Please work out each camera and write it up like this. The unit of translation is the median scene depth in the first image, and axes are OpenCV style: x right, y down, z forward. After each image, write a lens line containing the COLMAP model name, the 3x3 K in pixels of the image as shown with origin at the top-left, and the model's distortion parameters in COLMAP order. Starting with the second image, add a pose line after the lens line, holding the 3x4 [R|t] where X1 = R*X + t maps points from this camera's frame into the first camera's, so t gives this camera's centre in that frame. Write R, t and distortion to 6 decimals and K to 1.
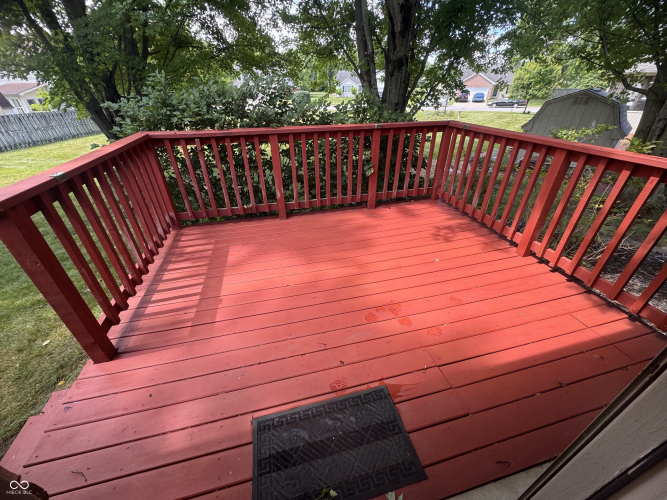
lens RADIAL K [[267.8, 0, 334.6], [0, 267.8, 249.2], [0, 0, 1]] dist [0.001306, 0.000115]
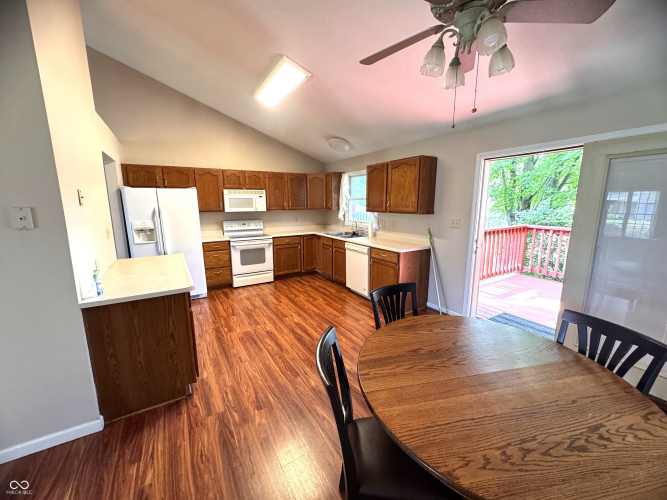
lens RADIAL K [[267.8, 0, 336.0], [0, 267.8, 250.8], [0, 0, 1]] dist [0.001306, 0.000115]
pose [[0.311212, 0.173220, -0.934421, 0.743131], [-0.503049, 0.864227, -0.007335, 0.457900], [0.806281, 0.472342, 0.356096, -0.767946]]
